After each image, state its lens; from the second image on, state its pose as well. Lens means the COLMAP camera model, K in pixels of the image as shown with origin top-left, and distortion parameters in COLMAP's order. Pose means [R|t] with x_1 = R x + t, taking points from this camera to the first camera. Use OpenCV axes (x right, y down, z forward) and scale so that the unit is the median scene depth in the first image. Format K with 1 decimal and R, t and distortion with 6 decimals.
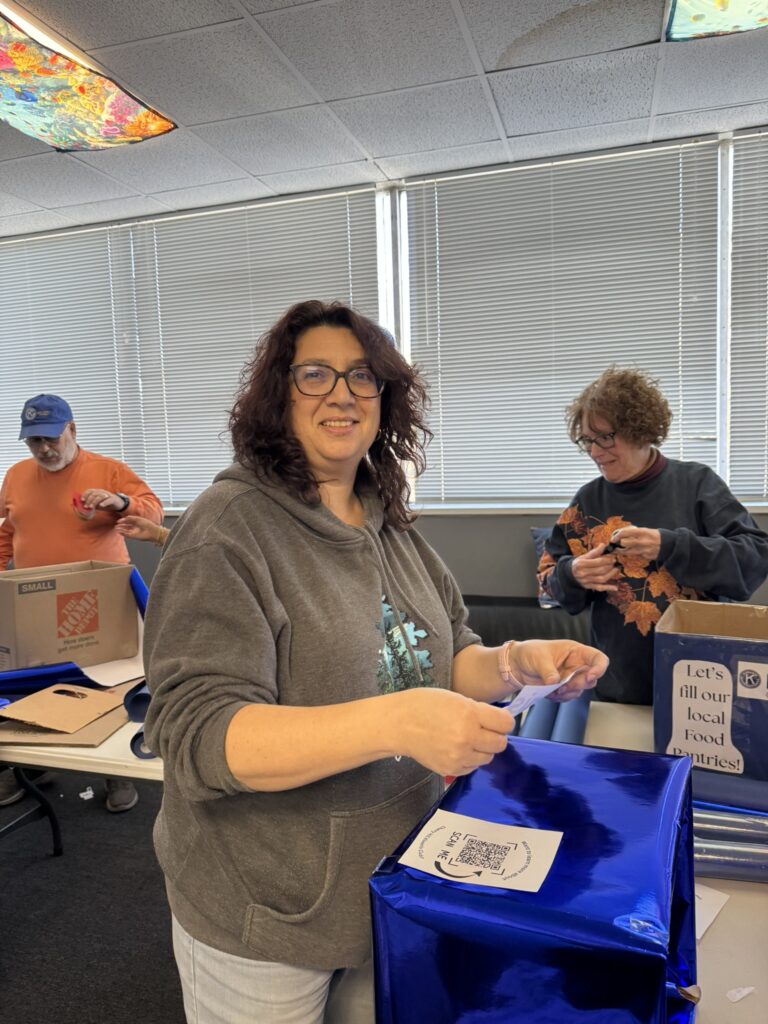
lens RADIAL K [[729.0, 0, 376.8], [0, 729.0, 500.7], [0, 0, 1]] dist [0.007396, -0.010113]
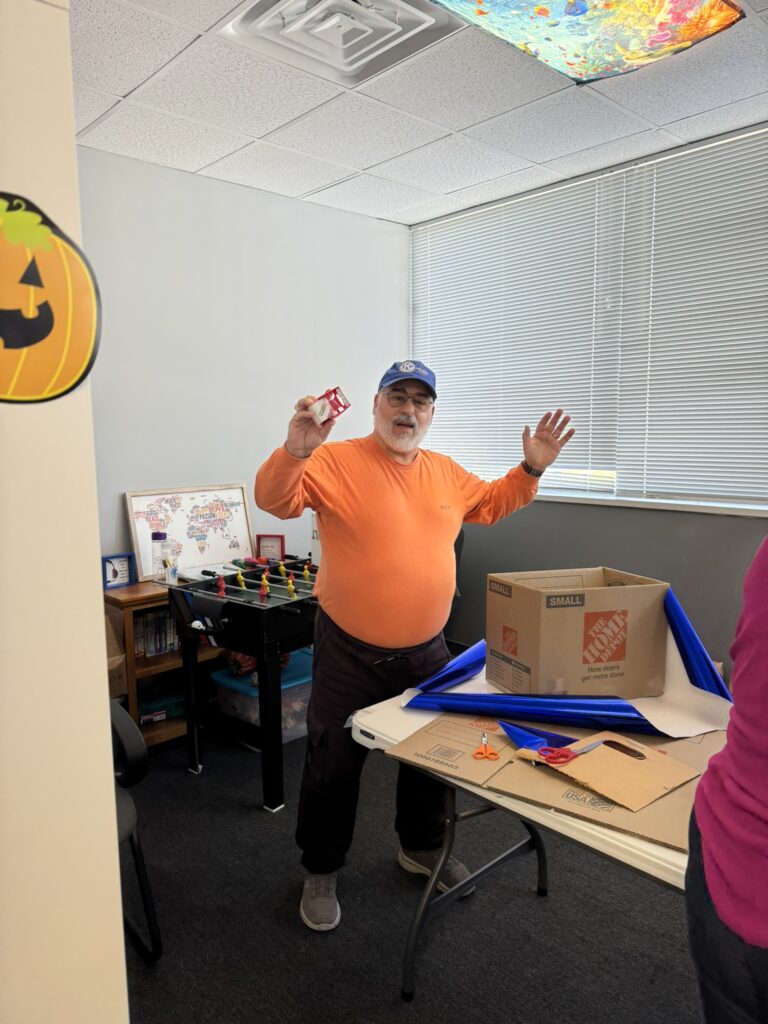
lens RADIAL K [[729.0, 0, 376.8], [0, 729.0, 500.7], [0, 0, 1]] dist [0.007396, -0.010113]
pose [[0.870256, 0.071859, -0.487330, -0.208551], [-0.054178, 0.997263, 0.050302, -0.021778], [0.489611, -0.017373, 0.871768, 0.138292]]
